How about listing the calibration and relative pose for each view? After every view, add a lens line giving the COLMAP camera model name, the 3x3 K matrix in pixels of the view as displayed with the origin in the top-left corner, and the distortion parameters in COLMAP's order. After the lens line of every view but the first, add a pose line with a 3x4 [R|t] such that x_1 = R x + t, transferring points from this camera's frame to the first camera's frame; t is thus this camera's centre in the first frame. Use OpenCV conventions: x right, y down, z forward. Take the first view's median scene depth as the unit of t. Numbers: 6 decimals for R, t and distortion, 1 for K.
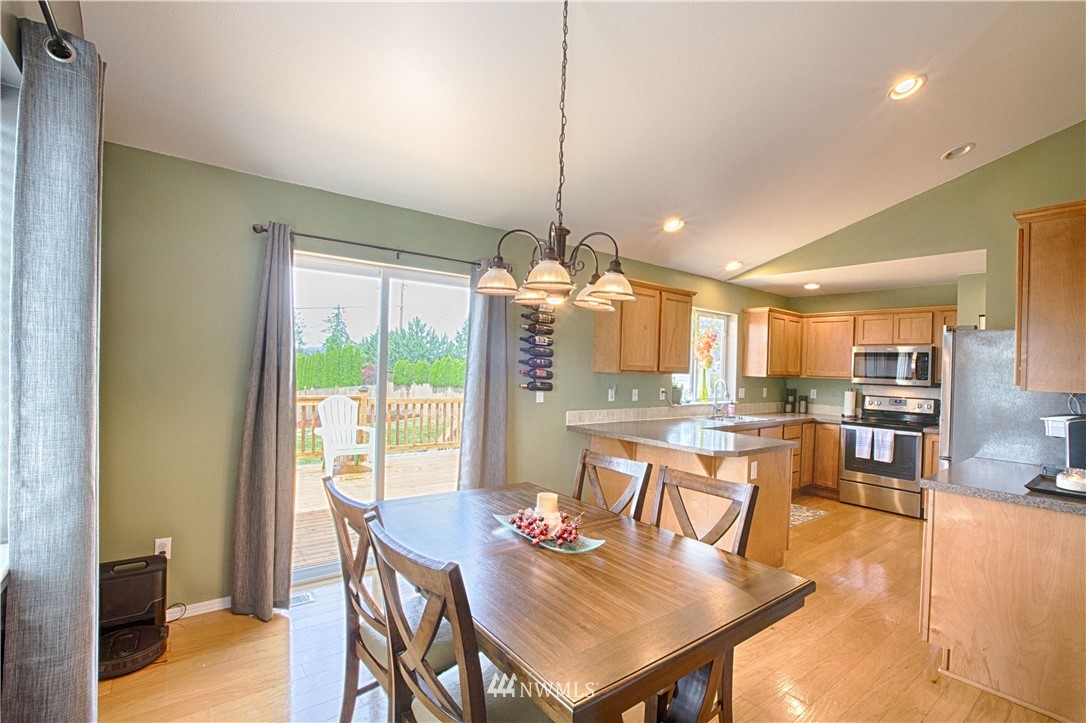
lens RADIAL K [[496.1, 0, 543.8], [0, 496.1, 365.5], [0, 0, 1]] dist [-0.047075, 0.015493]
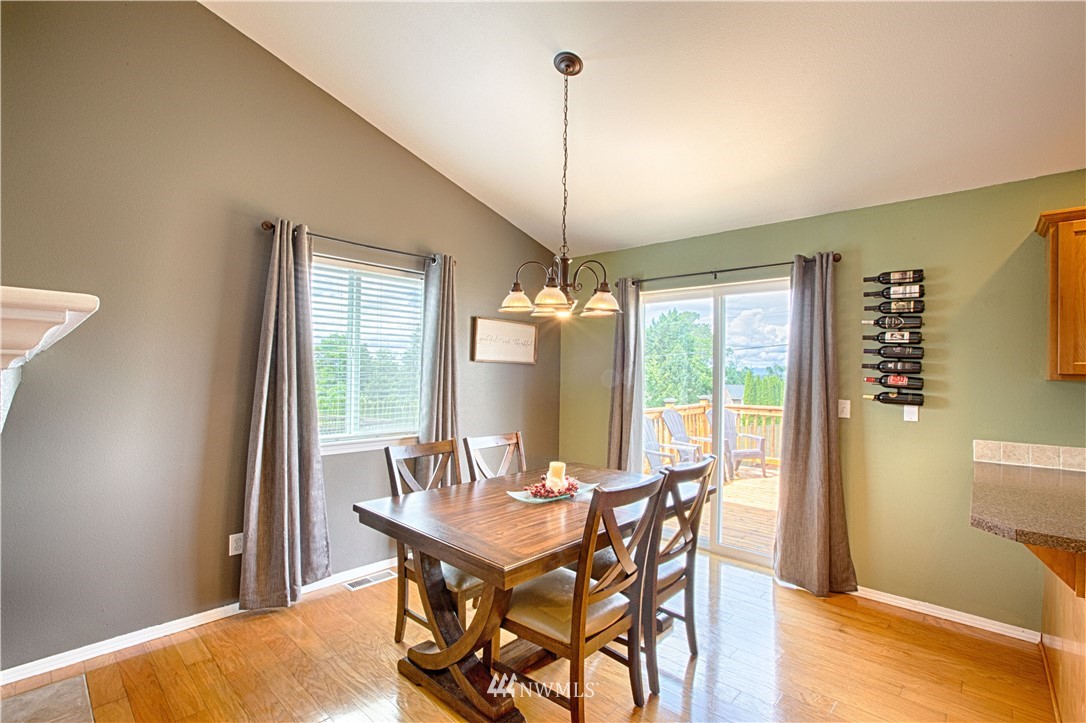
lens RADIAL K [[481.8, 0, 541.7], [0, 481.8, 366.3], [0, 0, 1]] dist [-0.003236, -0.000490]
pose [[0.185503, -0.034006, -0.982055, 0.449617], [-0.009948, 0.999285, -0.036482, 0.018604], [0.982593, 0.016537, 0.185032, 0.254819]]
